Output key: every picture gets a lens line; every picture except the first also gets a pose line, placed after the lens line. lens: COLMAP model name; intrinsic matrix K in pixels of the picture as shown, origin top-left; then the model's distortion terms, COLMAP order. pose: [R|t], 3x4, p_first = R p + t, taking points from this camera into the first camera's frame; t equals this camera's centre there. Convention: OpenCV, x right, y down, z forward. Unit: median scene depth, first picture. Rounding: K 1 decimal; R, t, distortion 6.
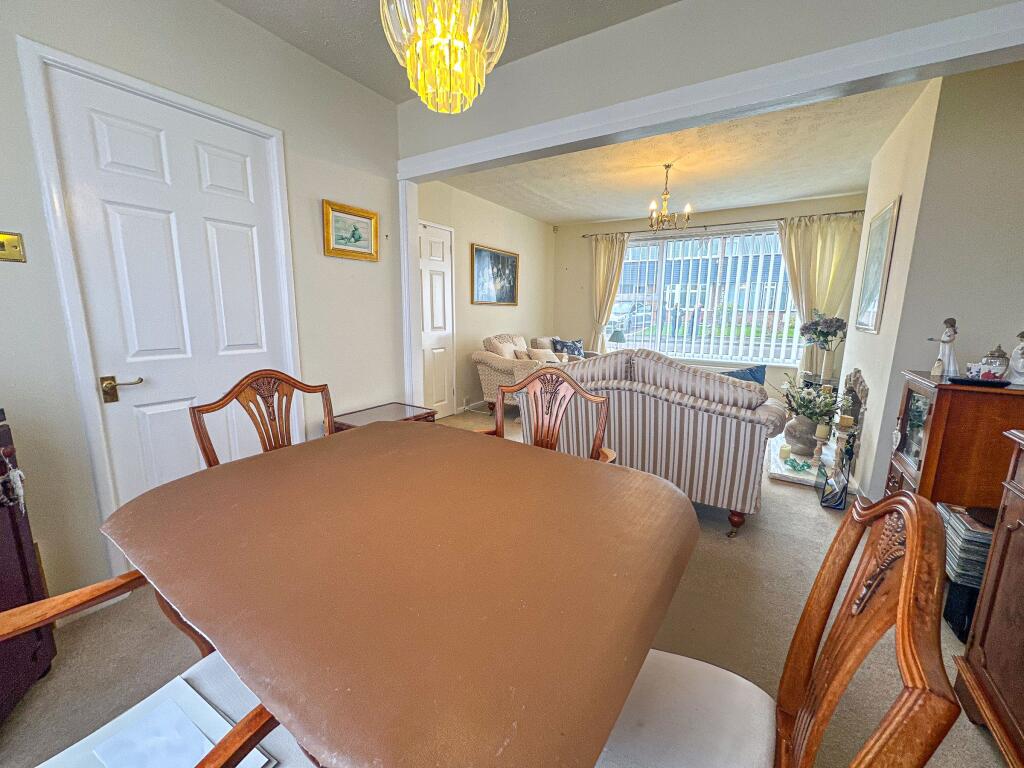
lens RADIAL K [[414.7, 0, 508.2], [0, 414.7, 383.6], [0, 0, 1]] dist [0.000807, 0.000399]
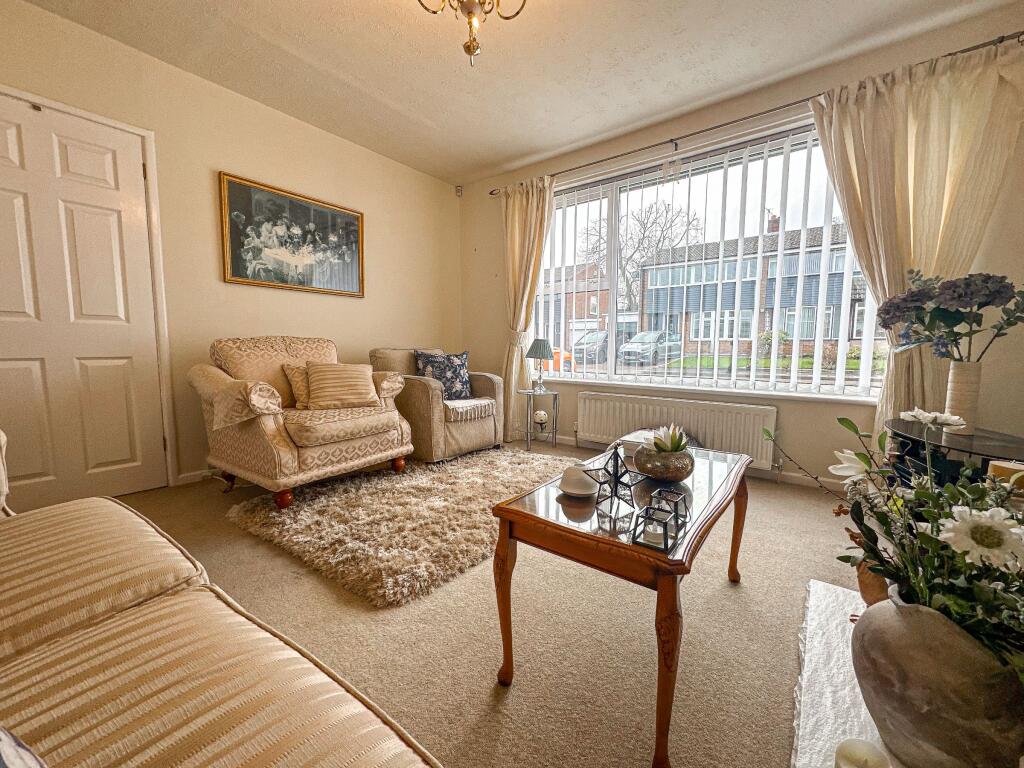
lens RADIAL K [[414.7, 0, 508.2], [0, 414.7, 383.6], [0, 0, 1]] dist [0.000807, 0.000399]
pose [[0.994846, 0.003637, -0.101331, 0.349550], [-0.012616, 0.996031, -0.088112, -0.015232], [0.100609, 0.088936, 0.990943, 0.517829]]
